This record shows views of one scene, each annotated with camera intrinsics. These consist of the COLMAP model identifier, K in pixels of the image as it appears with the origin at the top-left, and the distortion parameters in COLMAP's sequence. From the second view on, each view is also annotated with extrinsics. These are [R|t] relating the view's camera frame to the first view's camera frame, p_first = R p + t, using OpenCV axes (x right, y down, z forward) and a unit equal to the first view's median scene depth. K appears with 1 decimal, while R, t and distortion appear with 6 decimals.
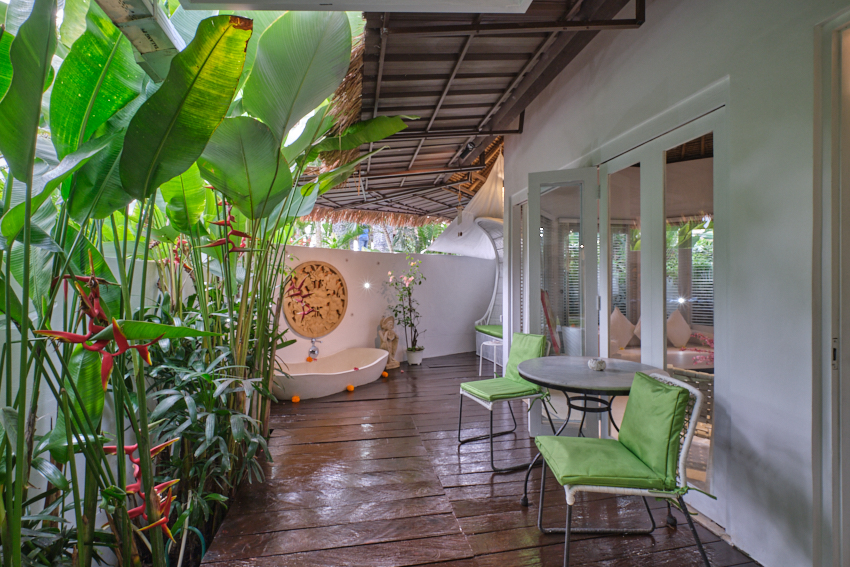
lens RADIAL K [[375.8, 0, 424.0], [0, 375.8, 283.9], [0, 0, 1]] dist [0.004656, -0.000040]
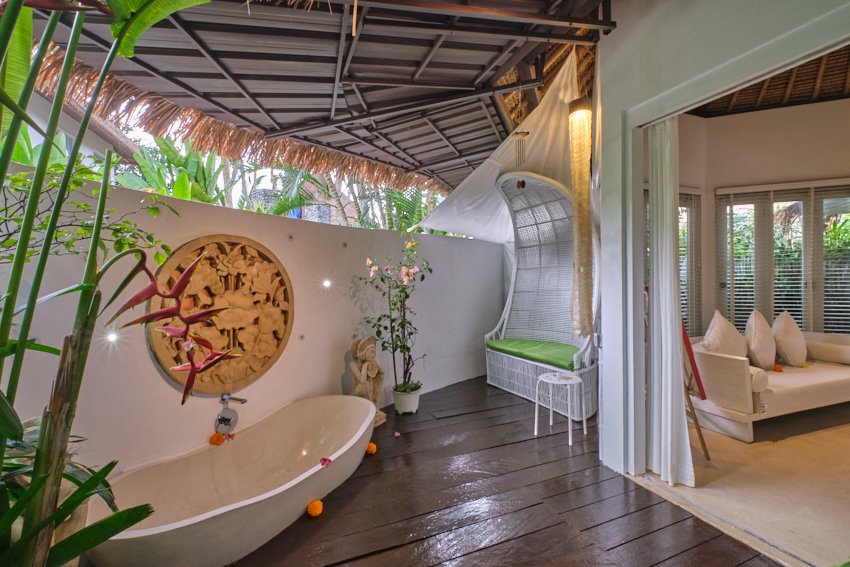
lens RADIAL K [[375.8, 0, 425.5], [0, 375.8, 283.4], [0, 0, 1]] dist [0.004656, -0.000040]
pose [[0.979529, -0.012986, 0.200885, -0.127583], [0.011466, 0.999896, 0.008727, 0.000867], [-0.200978, -0.006245, 0.979576, 0.441299]]
